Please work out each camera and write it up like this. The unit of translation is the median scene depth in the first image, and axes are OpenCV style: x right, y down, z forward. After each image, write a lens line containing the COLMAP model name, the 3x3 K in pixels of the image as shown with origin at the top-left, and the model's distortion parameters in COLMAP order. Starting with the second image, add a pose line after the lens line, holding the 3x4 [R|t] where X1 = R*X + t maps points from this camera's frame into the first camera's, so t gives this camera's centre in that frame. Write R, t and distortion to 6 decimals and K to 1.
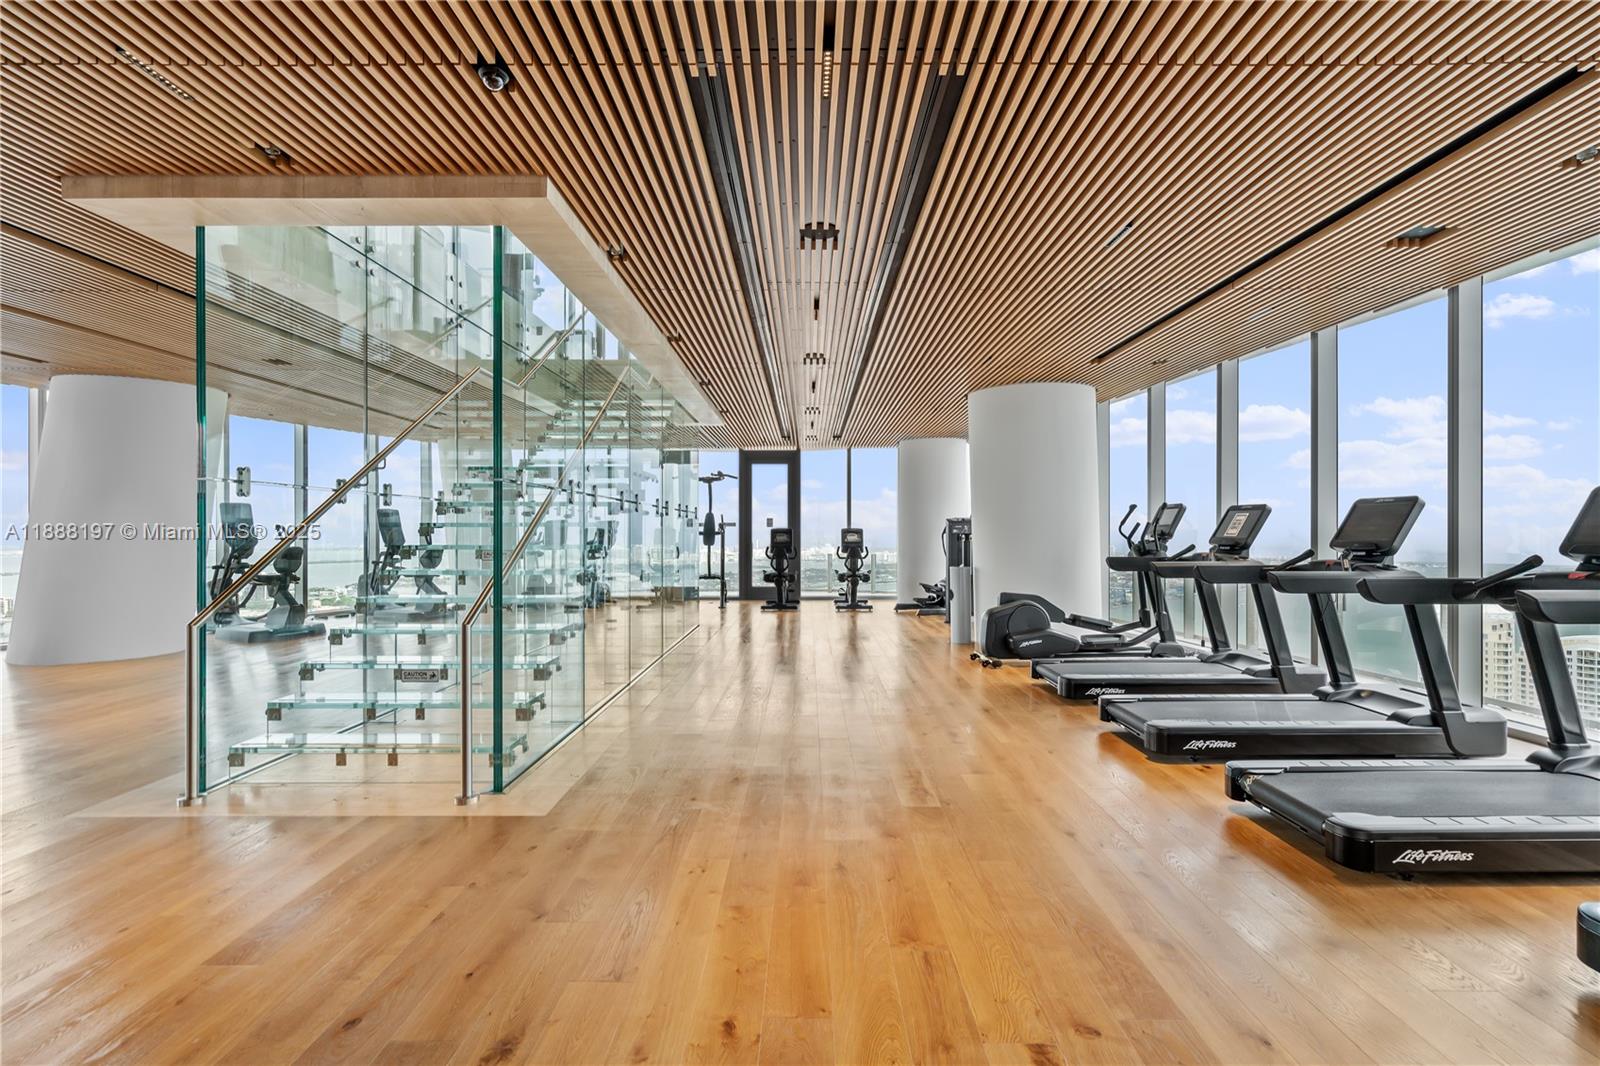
lens RADIAL K [[708.9, 0, 800.0], [0, 708.9, 533.0], [0, 0, 1]] dist [-0.000478, -0.000099]
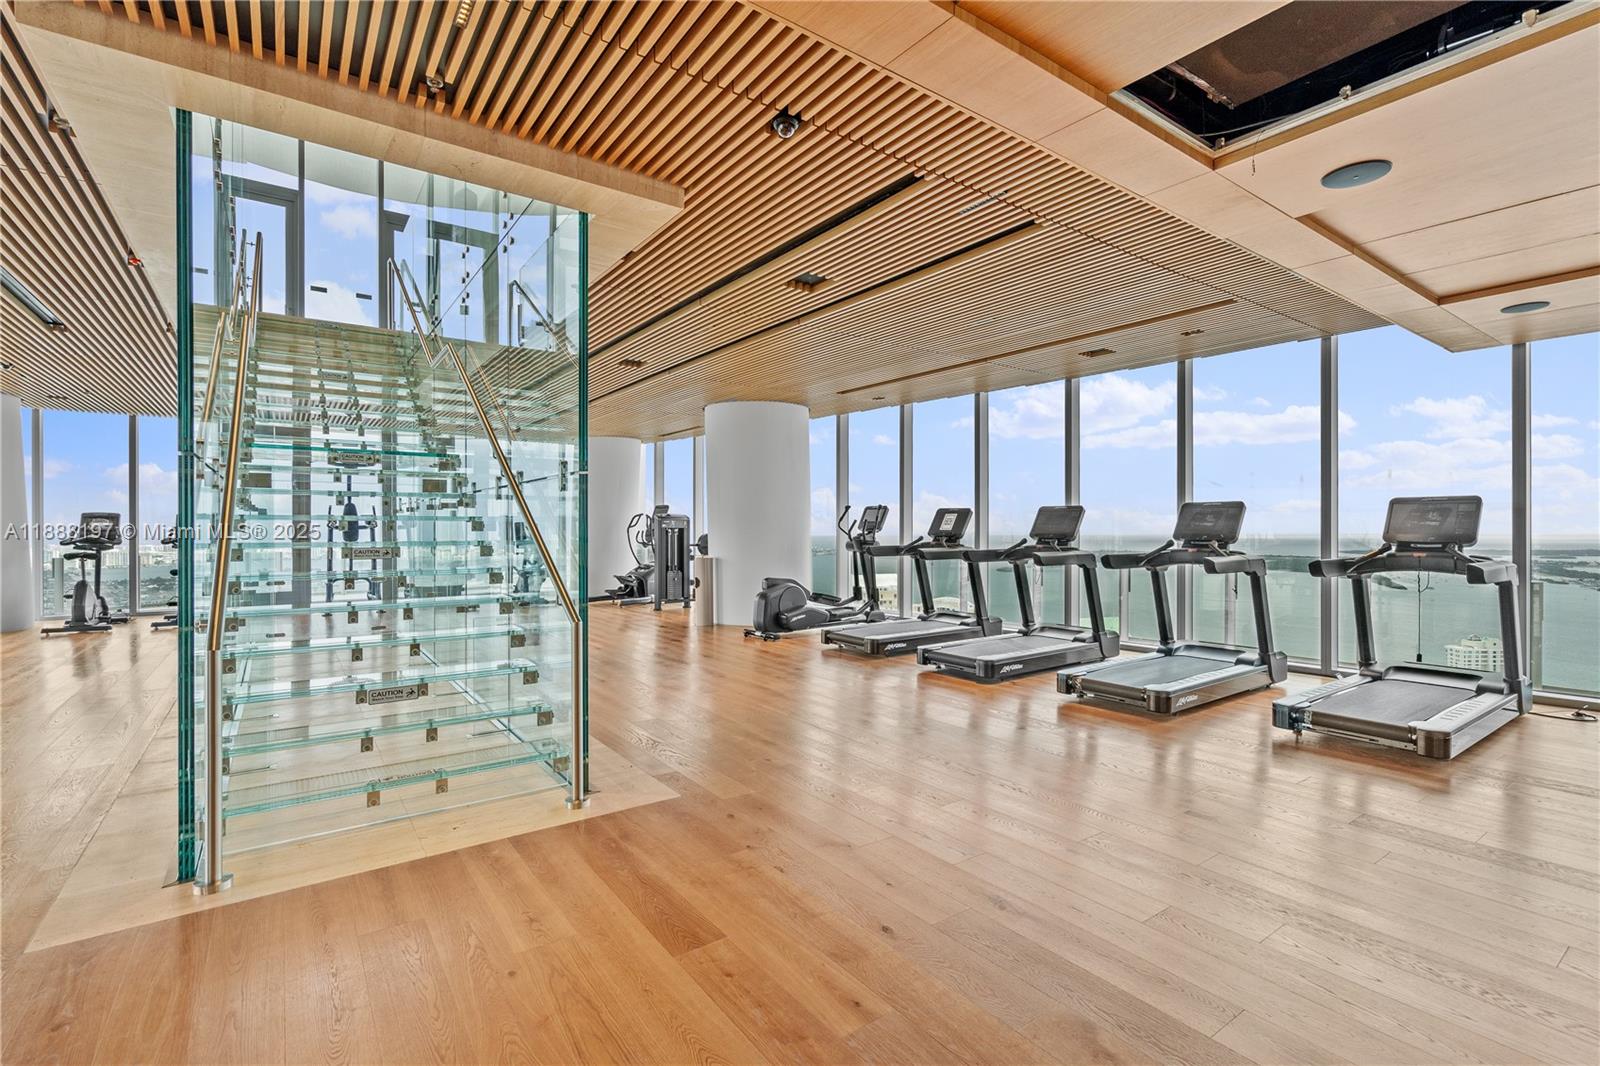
lens RADIAL K [[740.9, 0, 800.0], [0, 740.9, 533.0], [0, 0, 1]] dist [0.022734, -0.000026]
pose [[0.811201, -0.008564, 0.584705, -0.387698], [0.000168, 0.999896, 0.014413, -0.004213], [-0.584768, -0.011594, 0.811118, -0.000131]]
